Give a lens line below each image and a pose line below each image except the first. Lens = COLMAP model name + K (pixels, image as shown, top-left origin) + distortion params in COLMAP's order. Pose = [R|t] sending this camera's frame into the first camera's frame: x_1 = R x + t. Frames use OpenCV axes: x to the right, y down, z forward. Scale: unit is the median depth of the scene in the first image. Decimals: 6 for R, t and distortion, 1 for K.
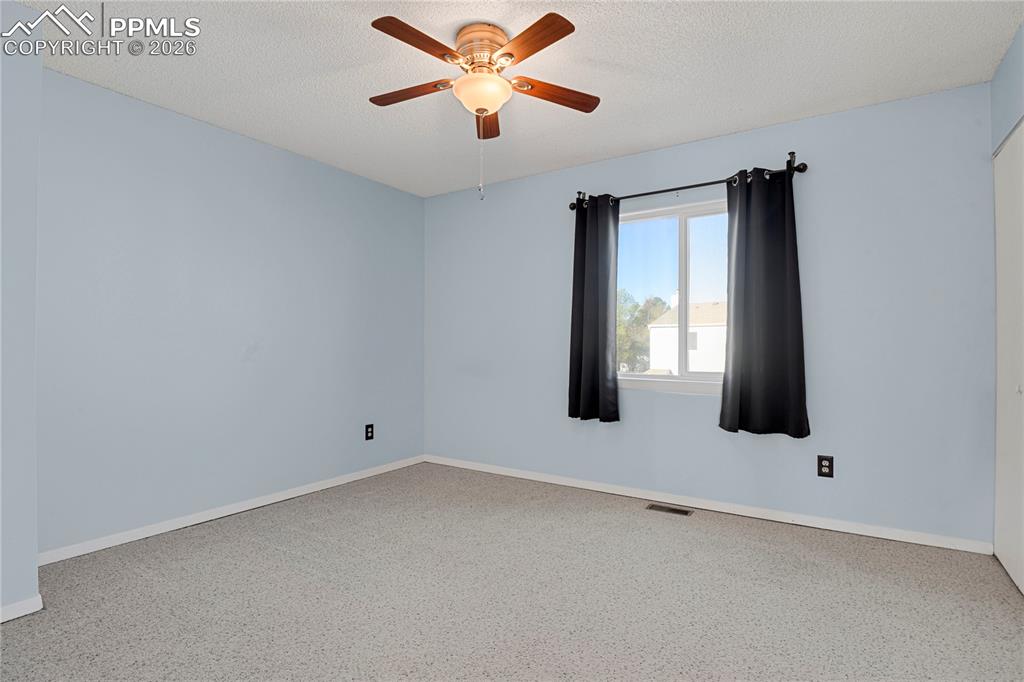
lens RADIAL K [[501.2, 0, 514.1], [0, 501.2, 342.9], [0, 0, 1]] dist [-0.019862, -0.006061]
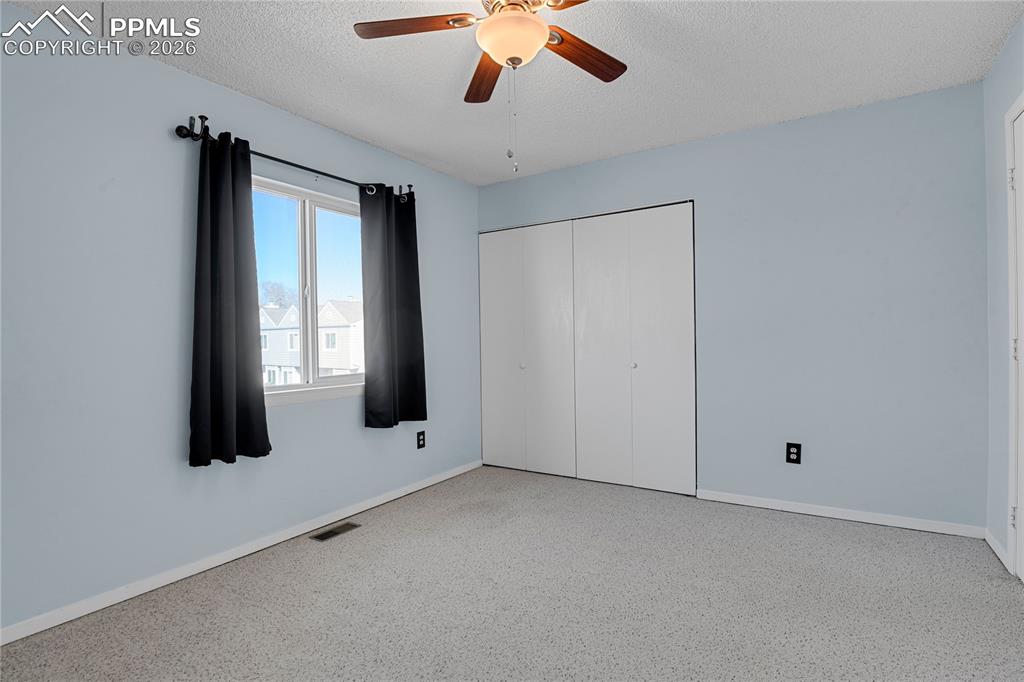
lens RADIAL K [[501.2, 0, 510.4], [0, 501.2, 349.1], [0, 0, 1]] dist [-0.019862, -0.006061]
pose [[-0.010274, -0.020734, 0.999732, -0.580044], [0.023736, 0.999498, 0.020973, -0.004712], [-0.999665, 0.023946, -0.009777, 0.683565]]
